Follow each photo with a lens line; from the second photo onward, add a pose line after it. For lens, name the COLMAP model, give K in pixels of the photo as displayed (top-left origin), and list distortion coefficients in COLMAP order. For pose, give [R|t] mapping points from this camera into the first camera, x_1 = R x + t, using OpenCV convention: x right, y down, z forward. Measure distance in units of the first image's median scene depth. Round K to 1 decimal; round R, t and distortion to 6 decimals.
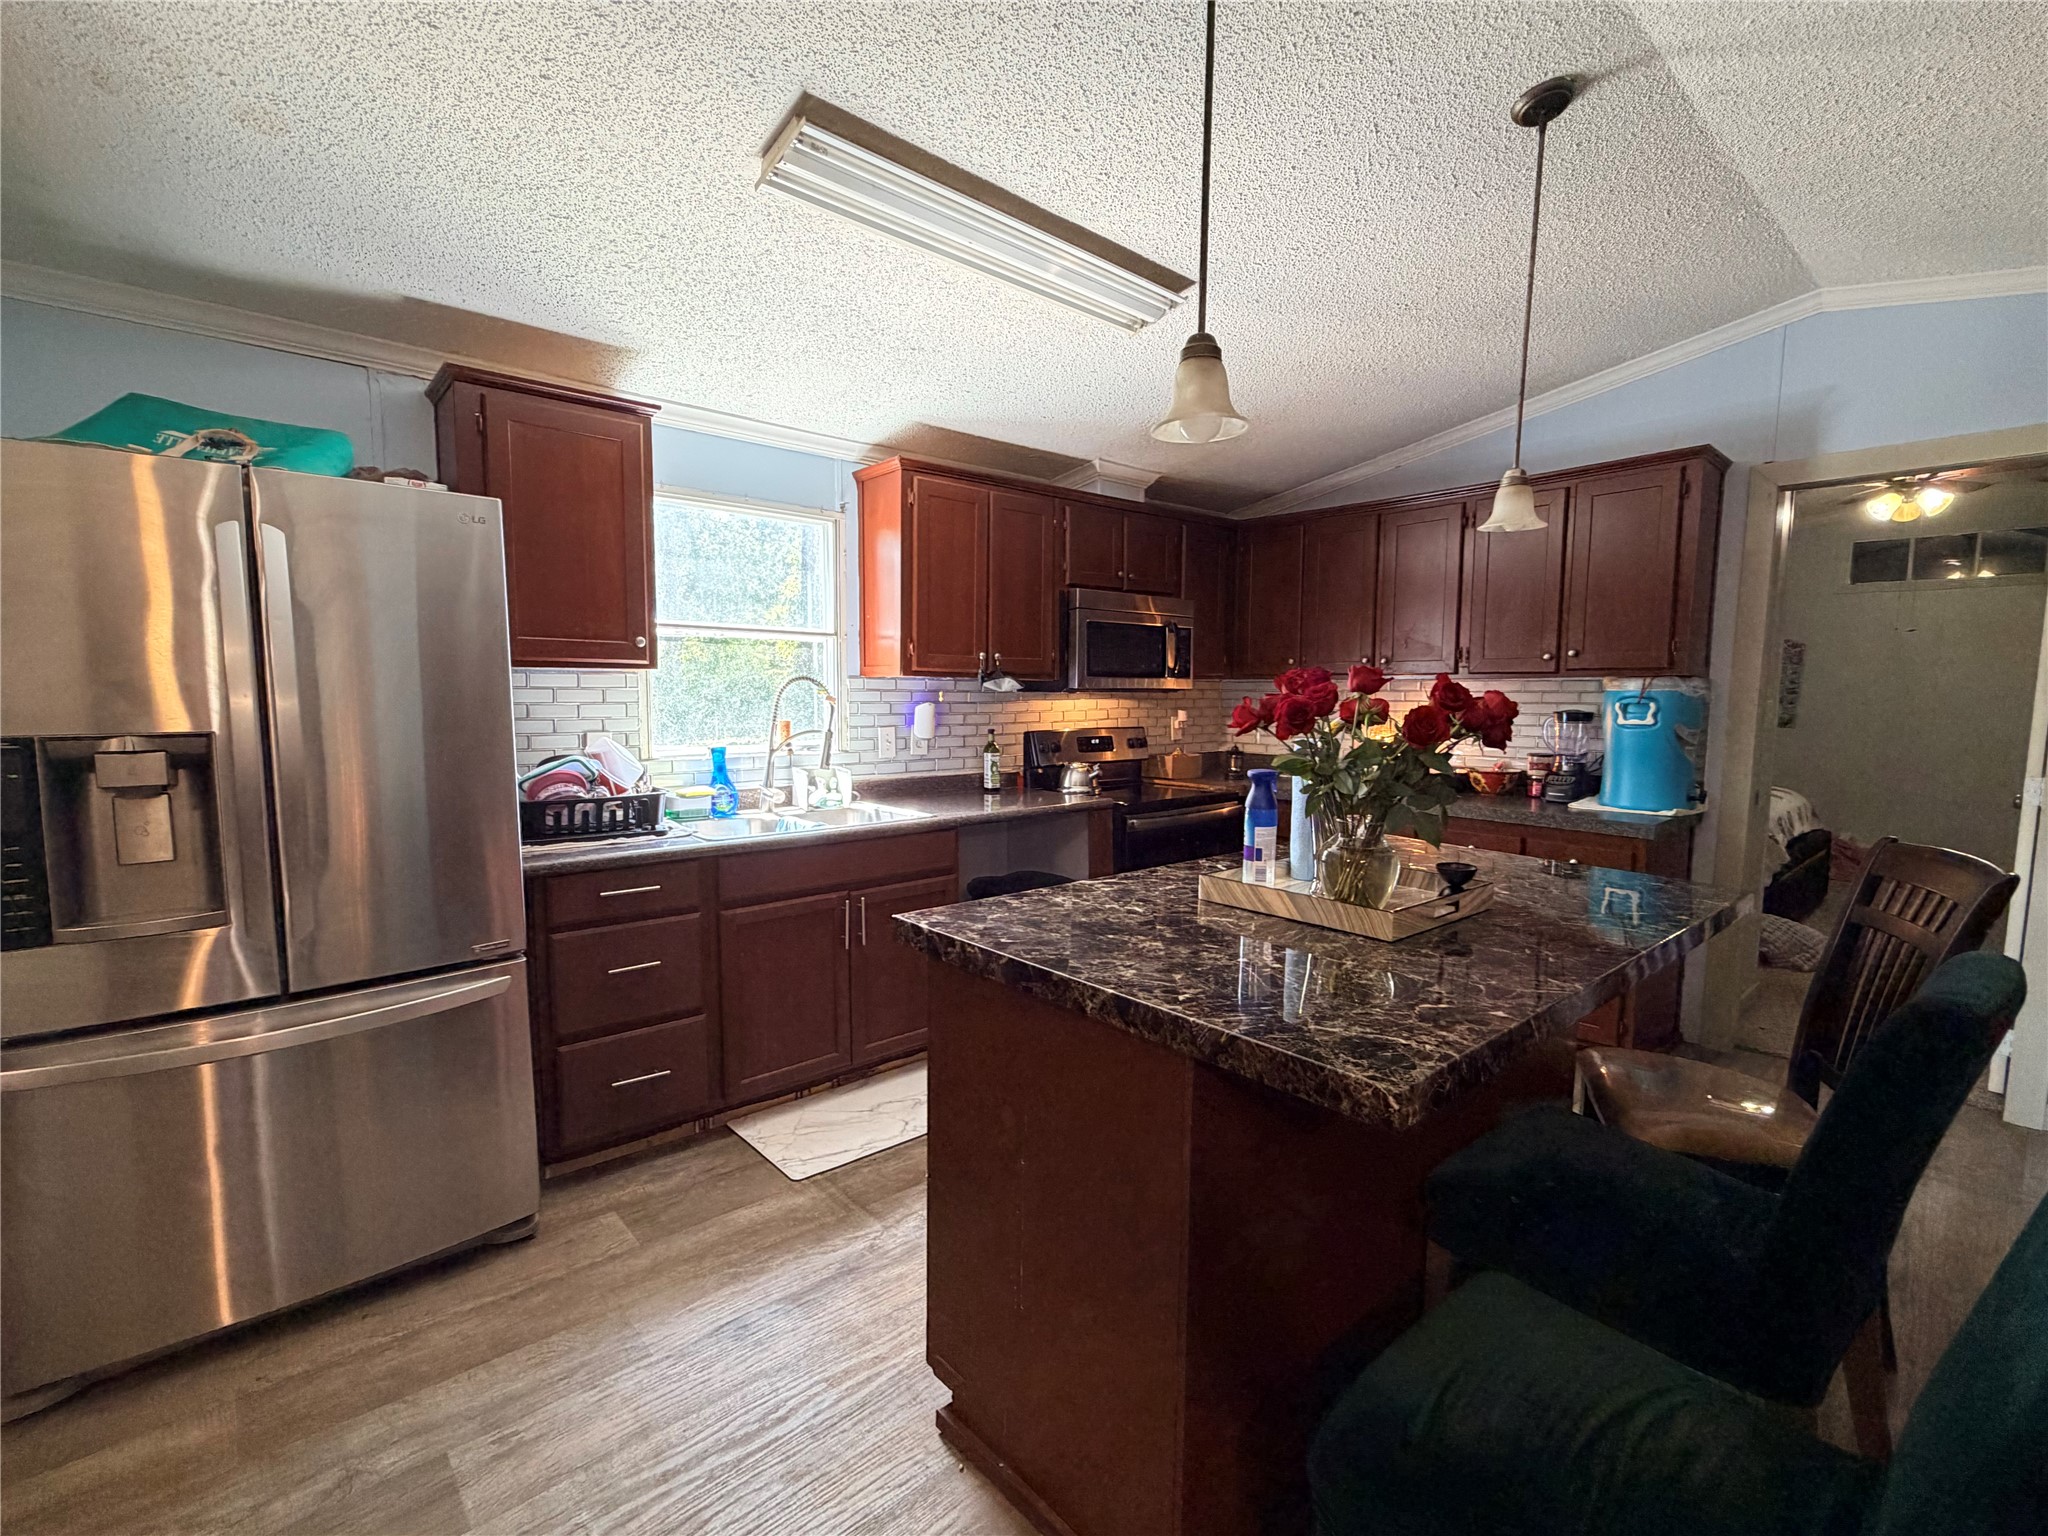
lens RADIAL K [[910.7, 0, 1024.0], [0, 910.7, 768.0], [0, 0, 1]] dist [0.000041, -0.000083]
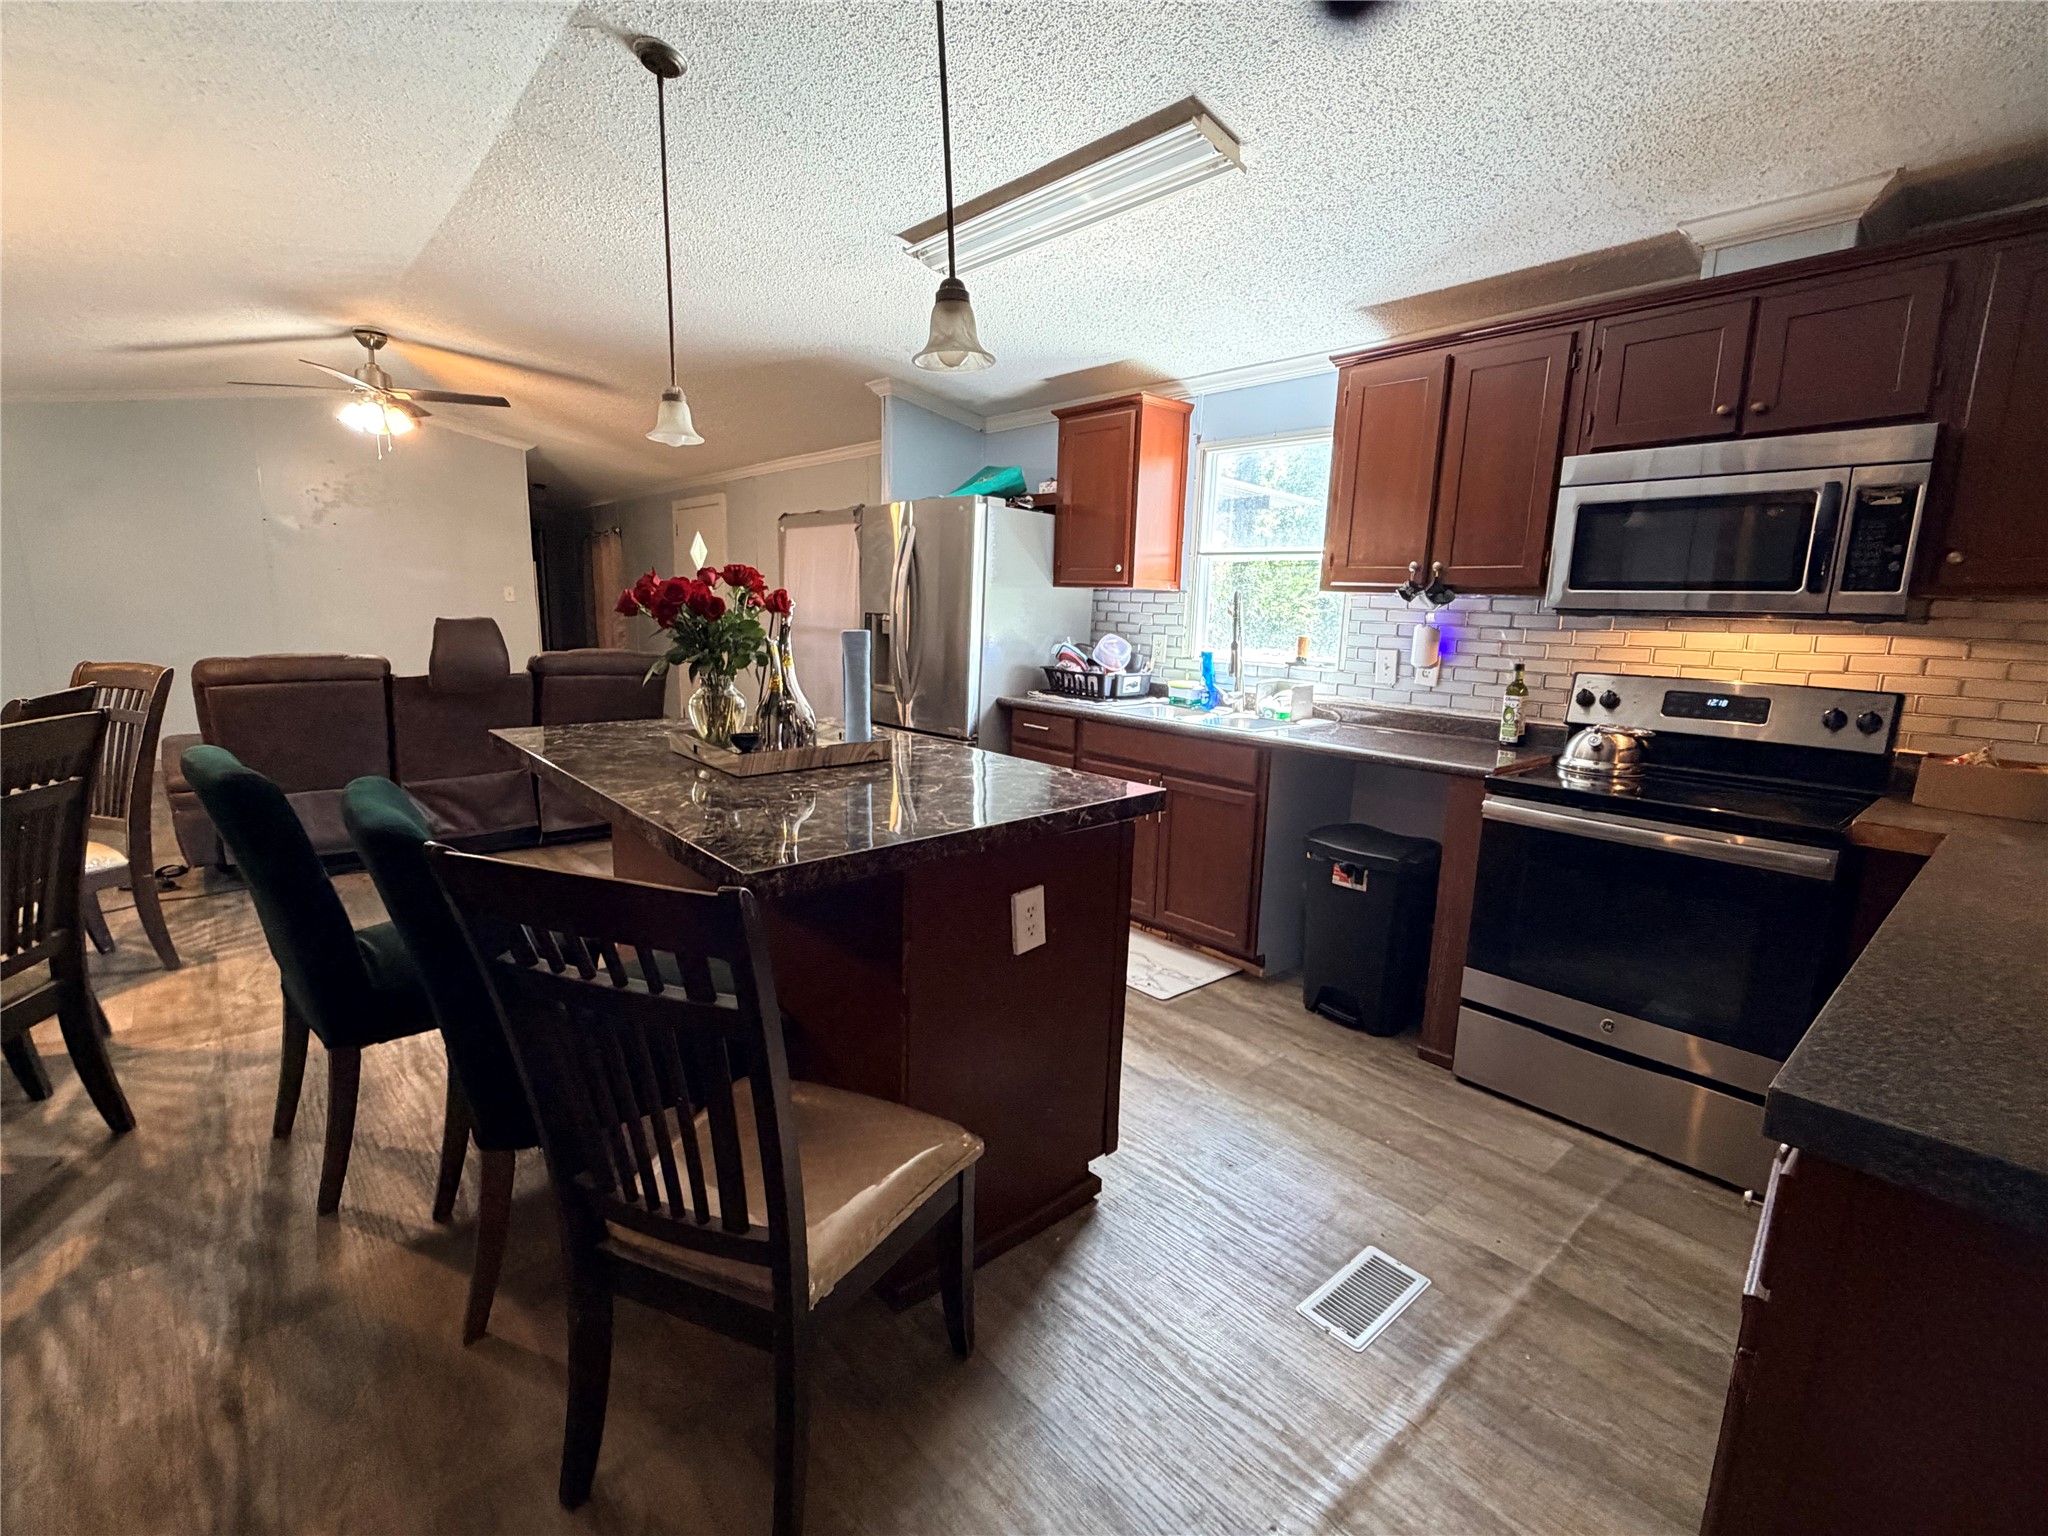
lens RADIAL K [[910.7, 0, 1024.0], [0, 910.7, 768.0], [0, 0, 1]] dist [0.000041, -0.000083]
pose [[0.013090, 0.171266, -0.985138, 0.857242], [-0.115350, 0.978903, 0.168650, -0.045845], [0.993239, 0.111428, 0.032569, 0.692813]]
